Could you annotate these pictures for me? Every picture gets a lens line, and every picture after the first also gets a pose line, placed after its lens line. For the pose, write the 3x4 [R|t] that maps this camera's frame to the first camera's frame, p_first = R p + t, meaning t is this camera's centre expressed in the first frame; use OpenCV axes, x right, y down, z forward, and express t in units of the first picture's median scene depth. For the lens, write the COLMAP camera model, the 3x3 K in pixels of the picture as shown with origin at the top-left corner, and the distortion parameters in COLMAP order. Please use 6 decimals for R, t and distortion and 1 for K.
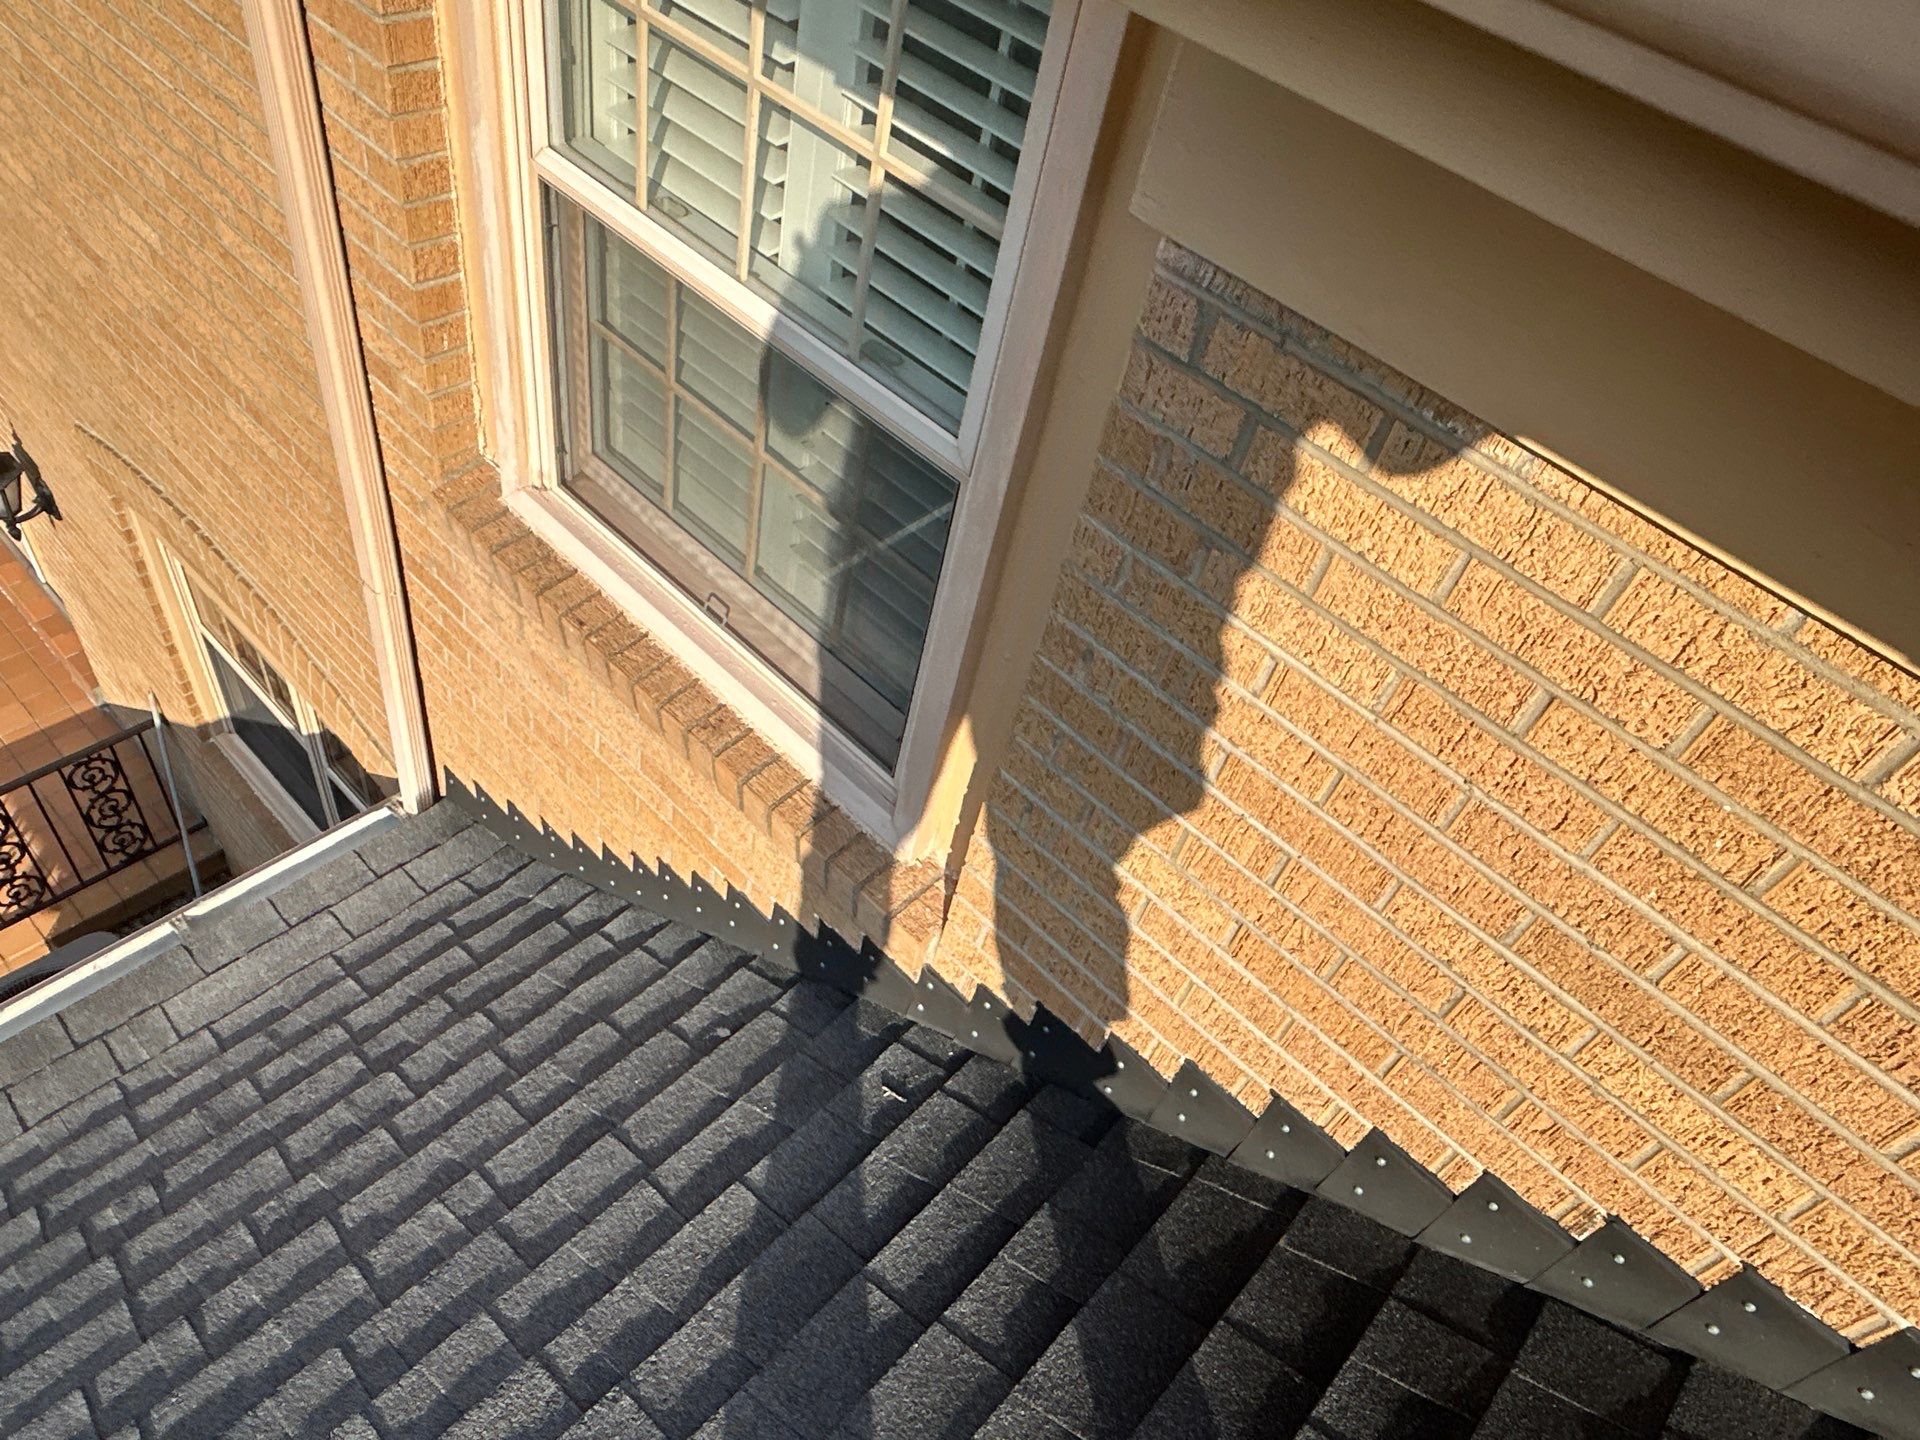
lens RADIAL K [[1298.7, 0, 958.6], [0, 1298.7, 711.9], [0, 0, 1]] dist [-0.004268, 0.001834]
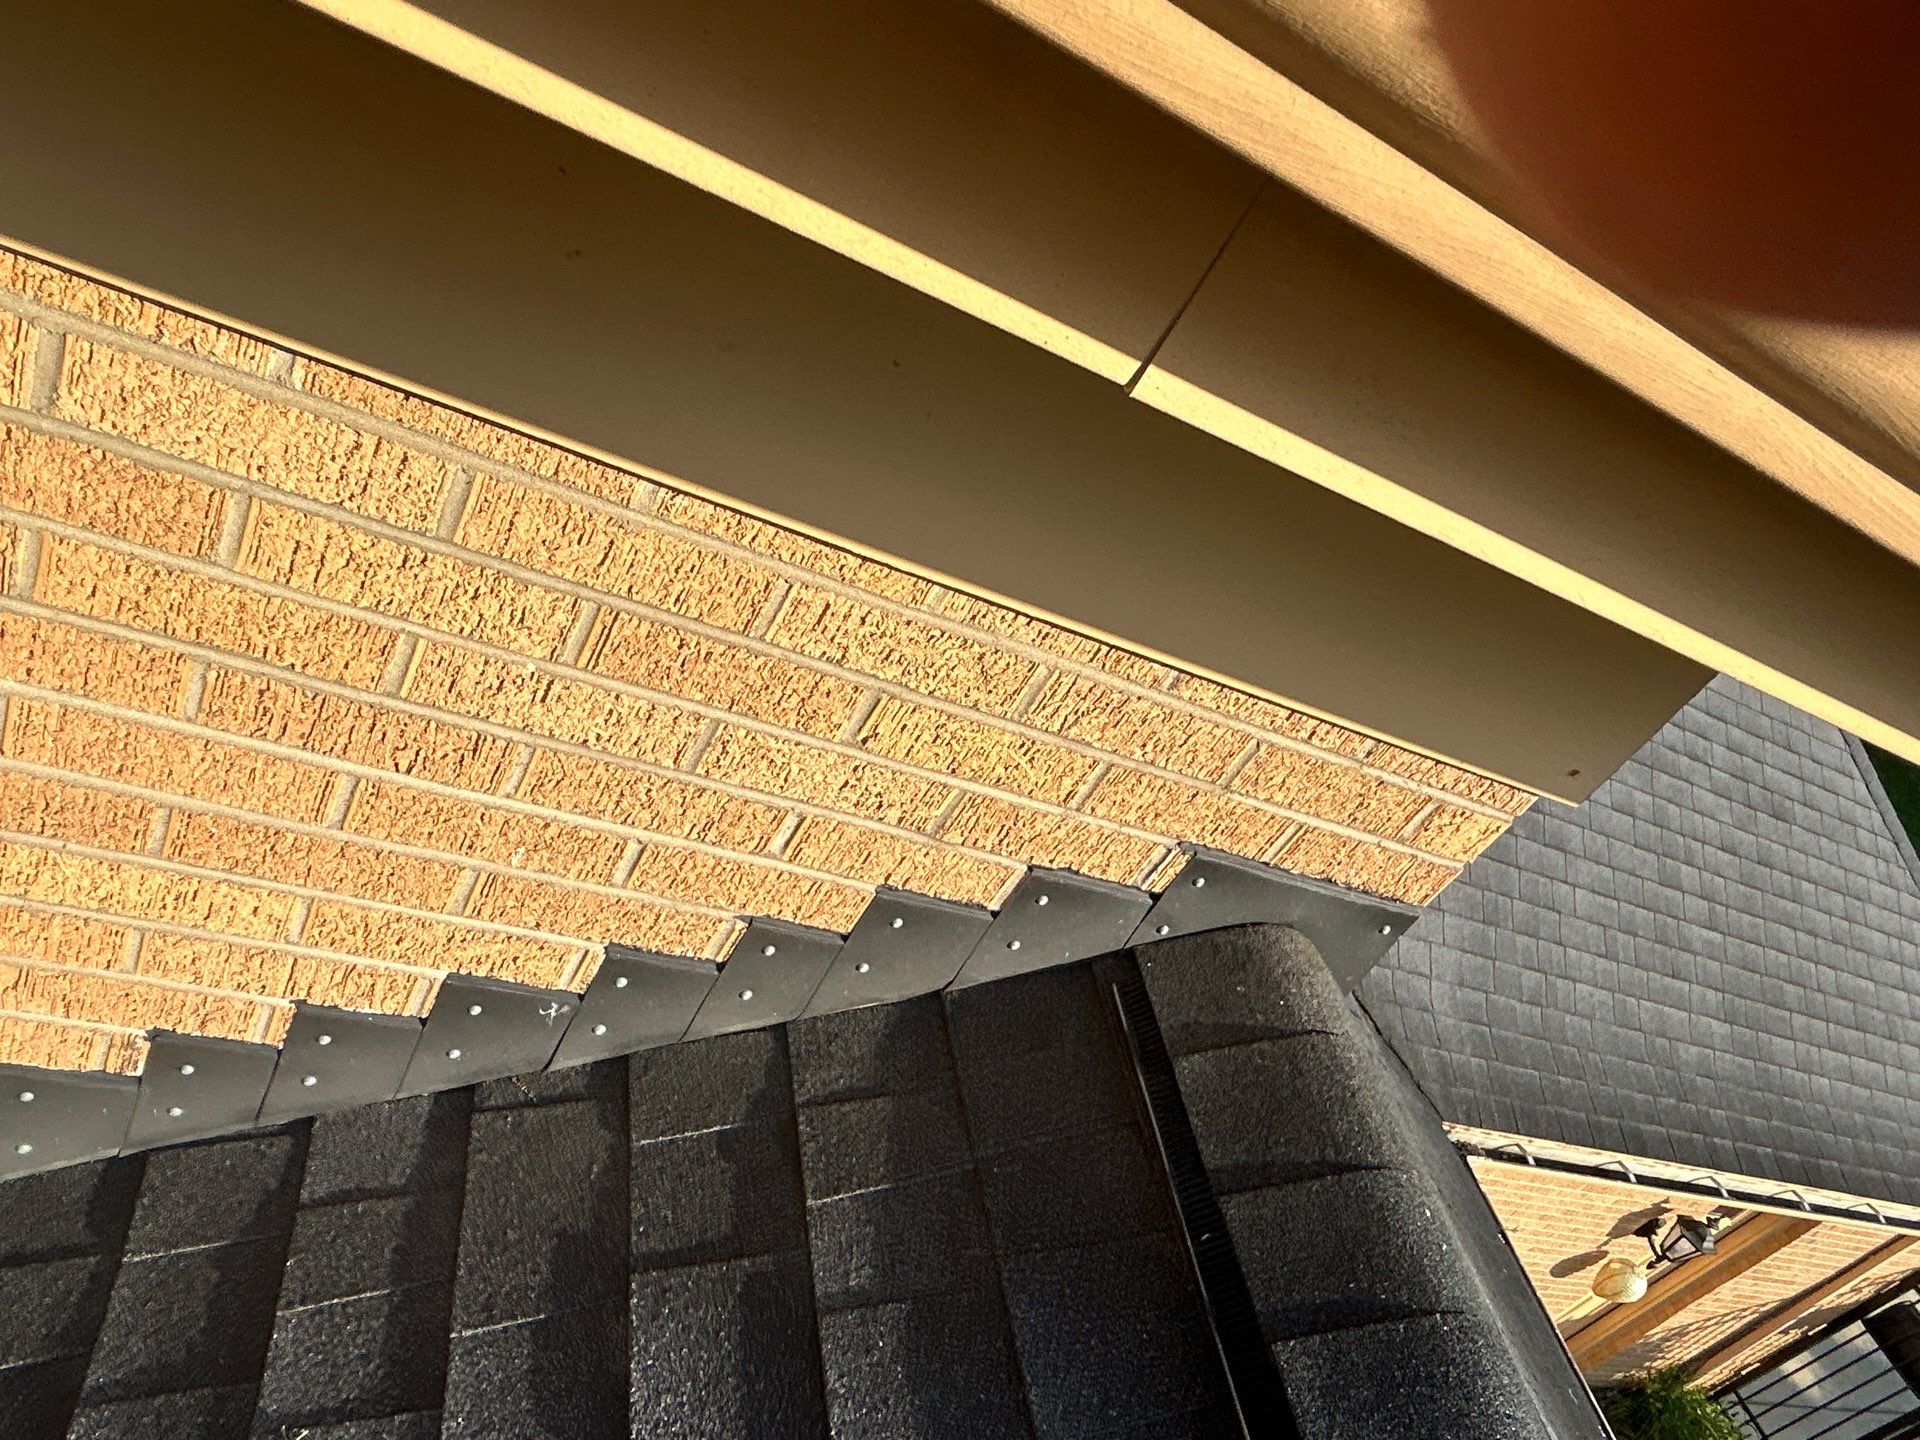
lens RADIAL K [[1298.7, 0, 959.8], [0, 1298.7, 718.9], [0, 0, 1]] dist [-0.004268, 0.001834]
pose [[0.584594, -0.371022, 0.721521, 0.311466], [0.267007, 0.927753, 0.260734, 0.137529], [-0.766131, 0.040228, 0.641424, 0.066498]]
